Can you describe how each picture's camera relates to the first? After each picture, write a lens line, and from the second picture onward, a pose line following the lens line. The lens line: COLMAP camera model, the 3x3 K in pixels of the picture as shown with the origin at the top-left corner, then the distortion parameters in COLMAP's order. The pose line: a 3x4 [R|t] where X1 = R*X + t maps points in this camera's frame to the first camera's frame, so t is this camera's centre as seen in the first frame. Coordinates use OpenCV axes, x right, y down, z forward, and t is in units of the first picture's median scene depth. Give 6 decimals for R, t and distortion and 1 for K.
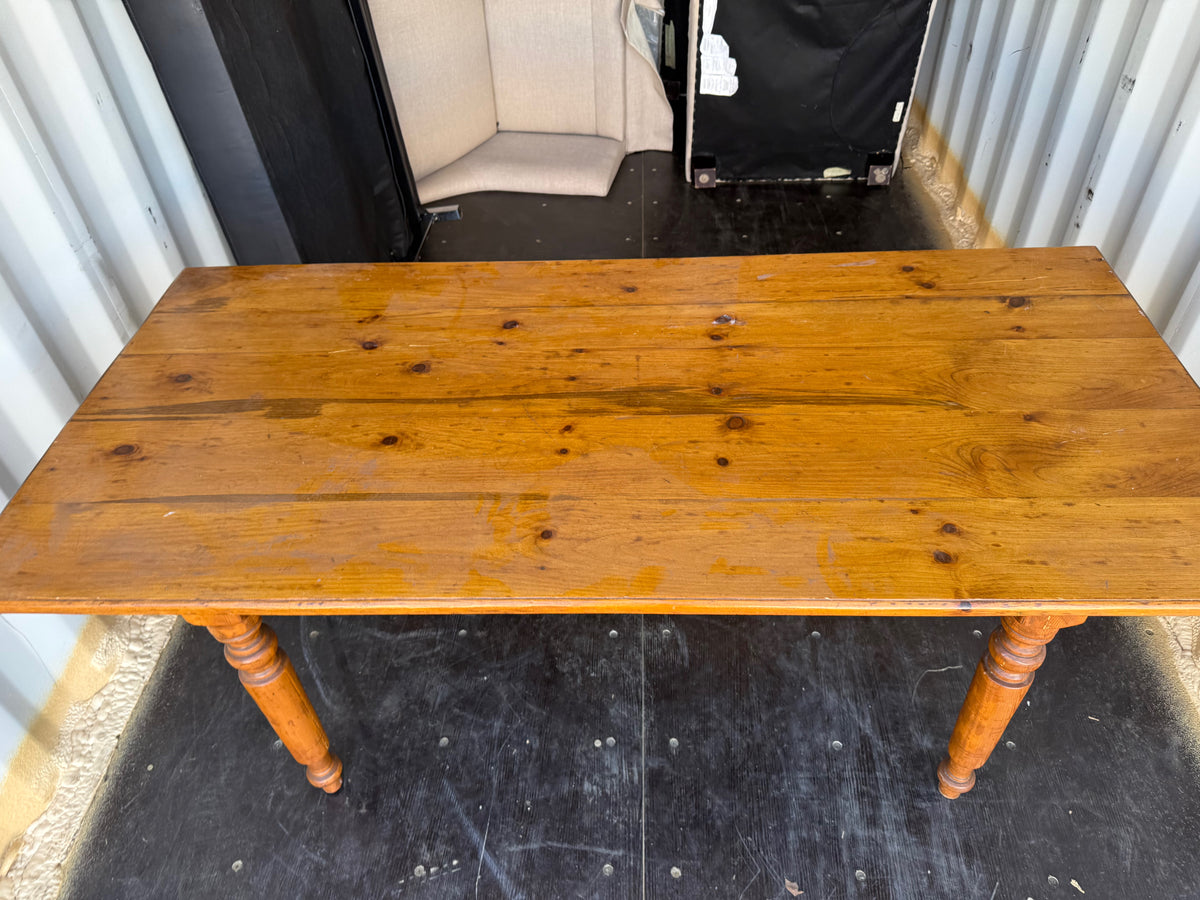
lens RADIAL K [[853.4, 0, 603.3], [0, 853.4, 440.2], [0, 0, 1]] dist [0.014197, -0.024222]
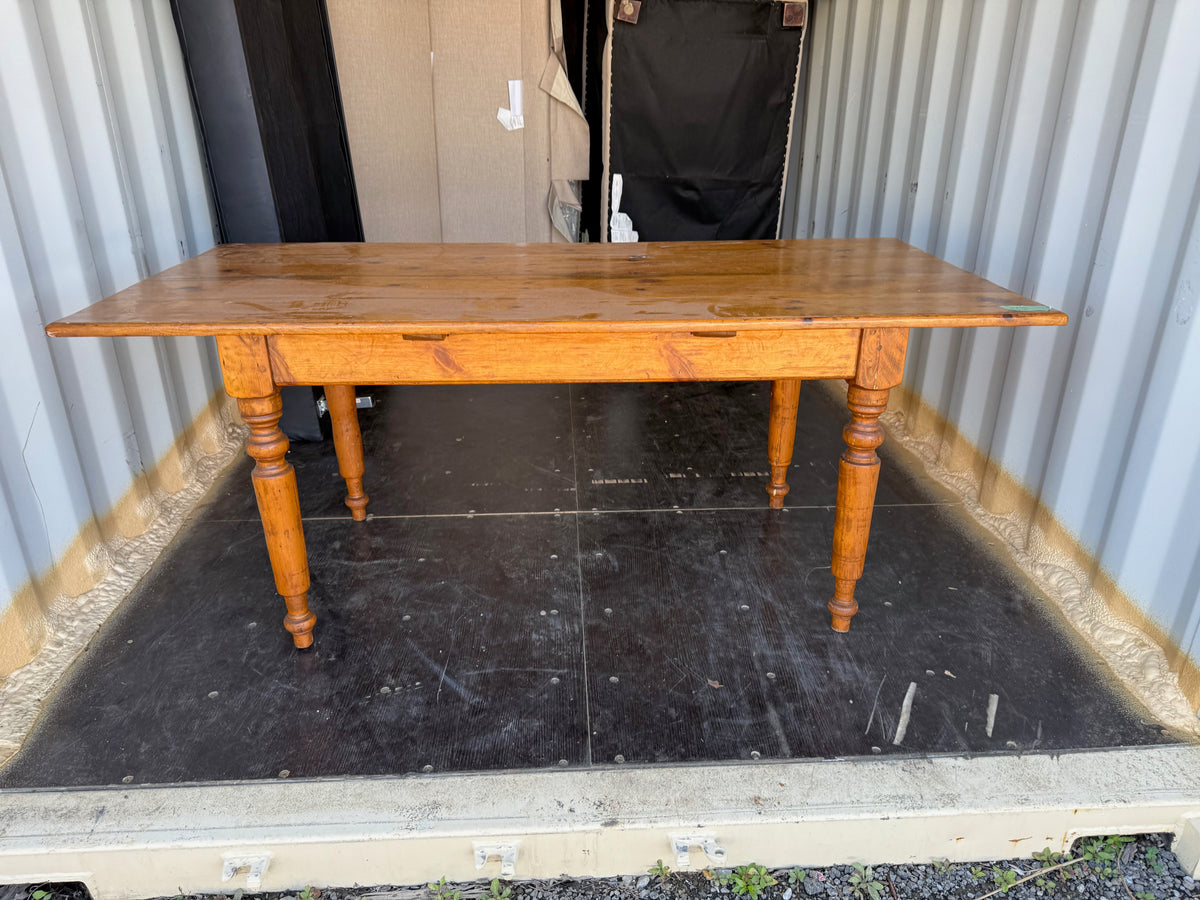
lens RADIAL K [[853.4, 0, 596.9], [0, 853.4, 450.4], [0, 0, 1]] dist [0.014197, -0.024222]
pose [[0.995632, 0.008710, 0.092955, -0.044196], [0.023231, 0.941213, -0.337015, 0.561565], [-0.090425, 0.337702, 0.936899, -0.163151]]
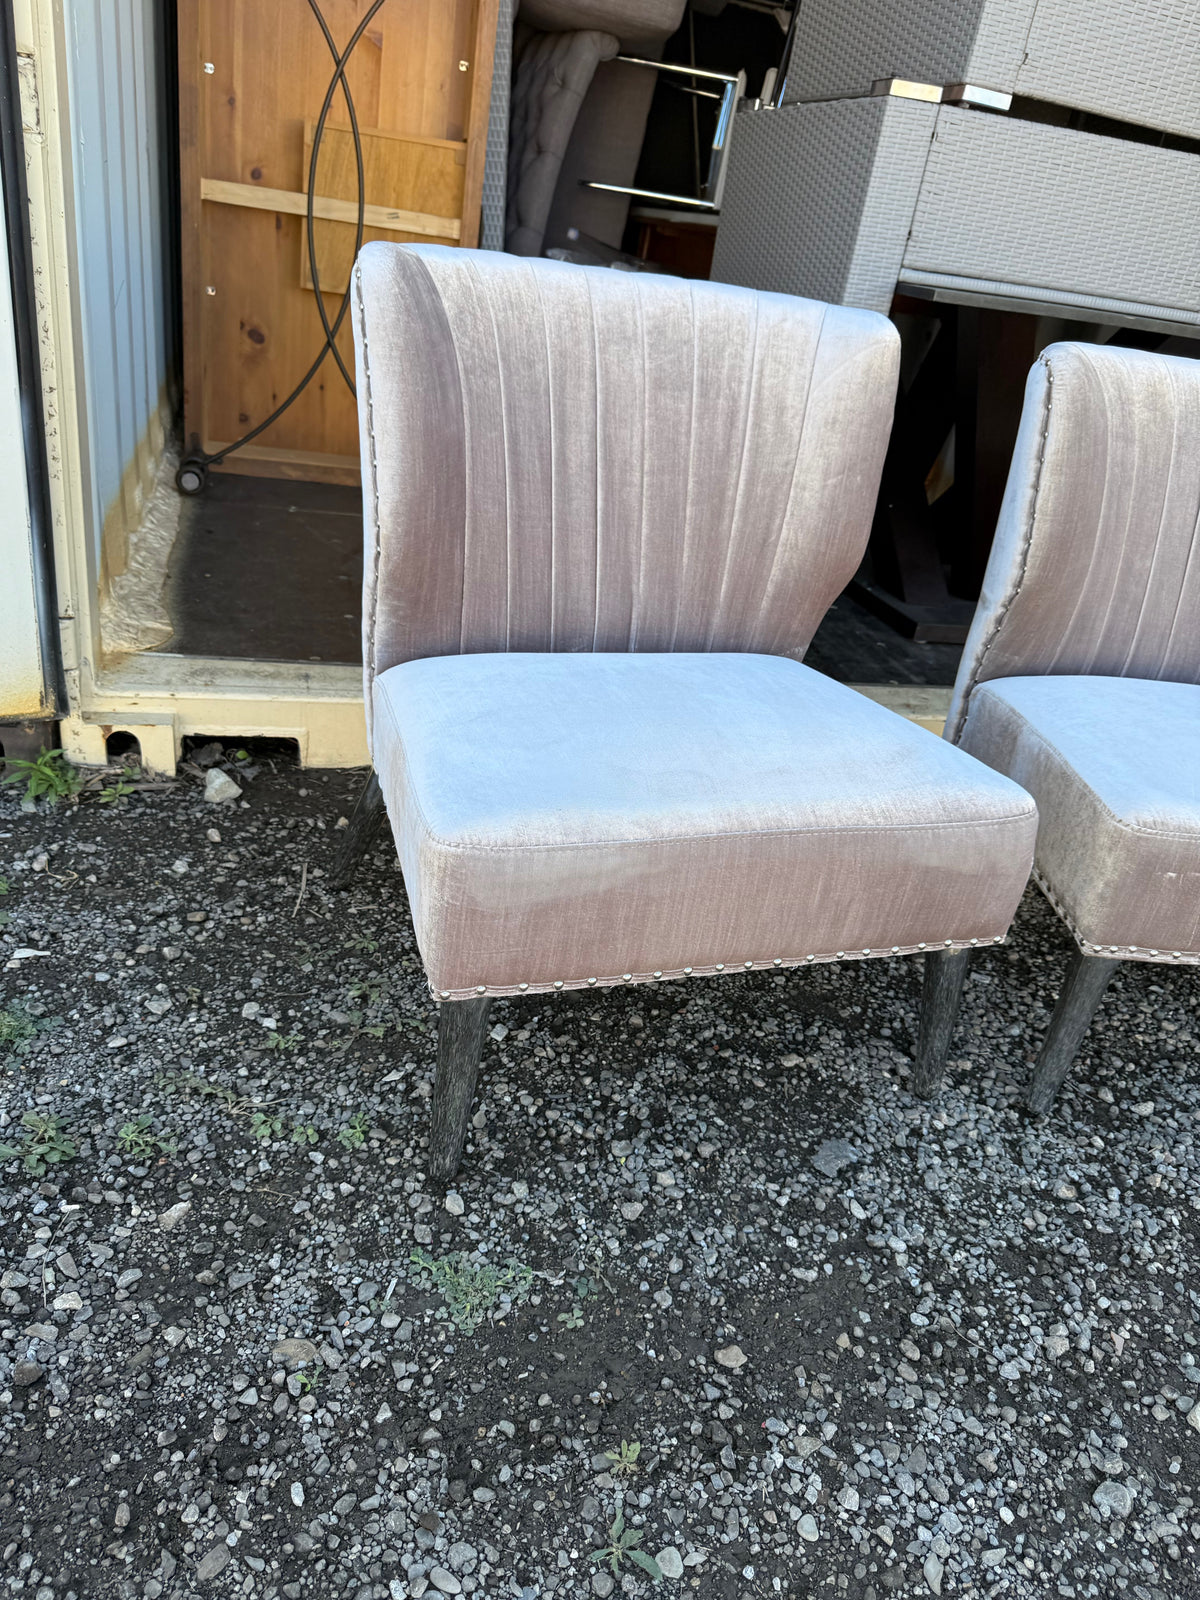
lens RADIAL K [[1137.9, 0, 600.0], [0, 1137.9, 811.5], [0, 0, 1]] dist [0.014197, -0.024222]
pose [[0.944486, 0.028866, 0.327282, -0.559528], [0.054563, 0.968520, -0.242882, 1.031440], [-0.323990, 0.247256, 0.913179, -0.274753]]
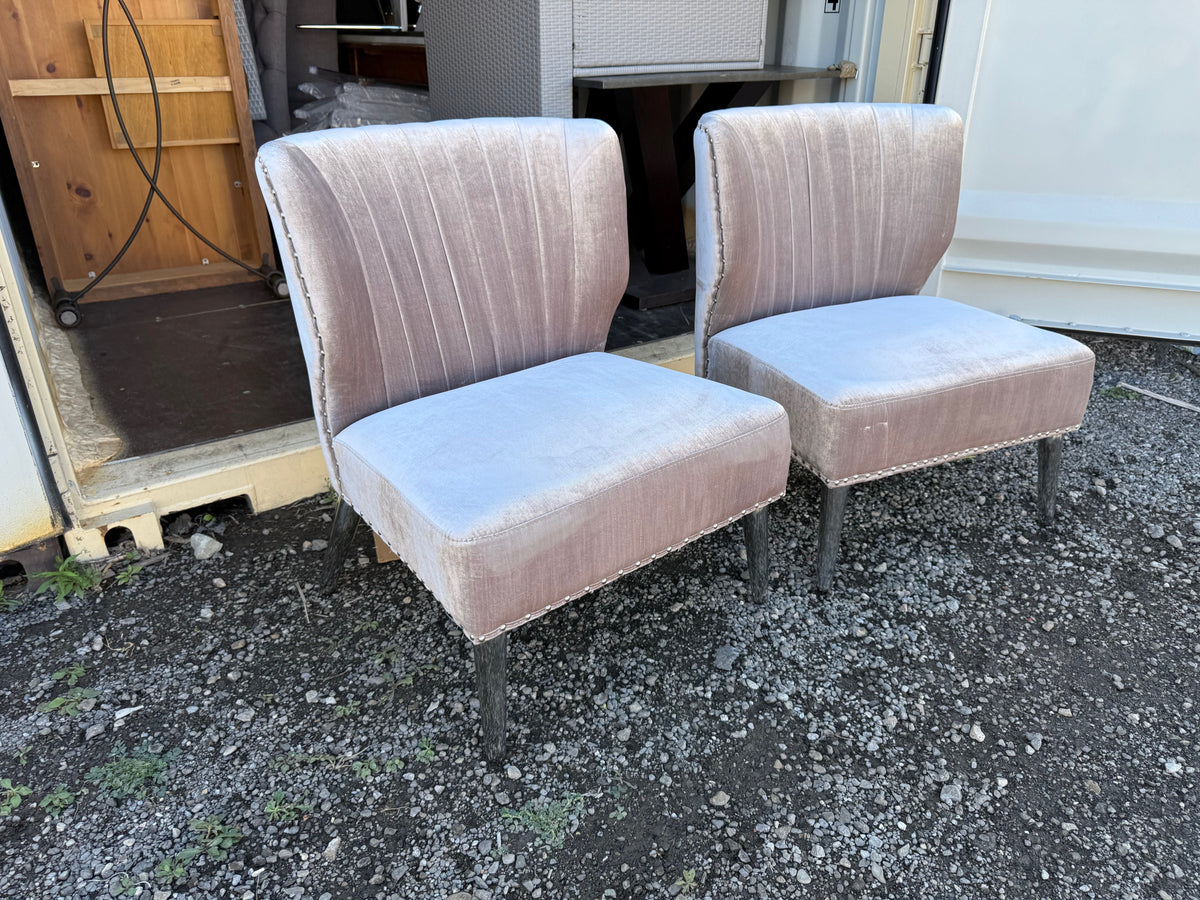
lens RADIAL K [[853.4, 0, 603.6], [0, 853.4, 443.2], [0, 0, 1]] dist [0.014197, -0.024222]
pose [[0.812931, -0.214263, 0.541511, -0.691871], [0.367698, 0.909916, -0.191967, 0.998778], [-0.451598, 0.355168, 0.818483, -0.322125]]
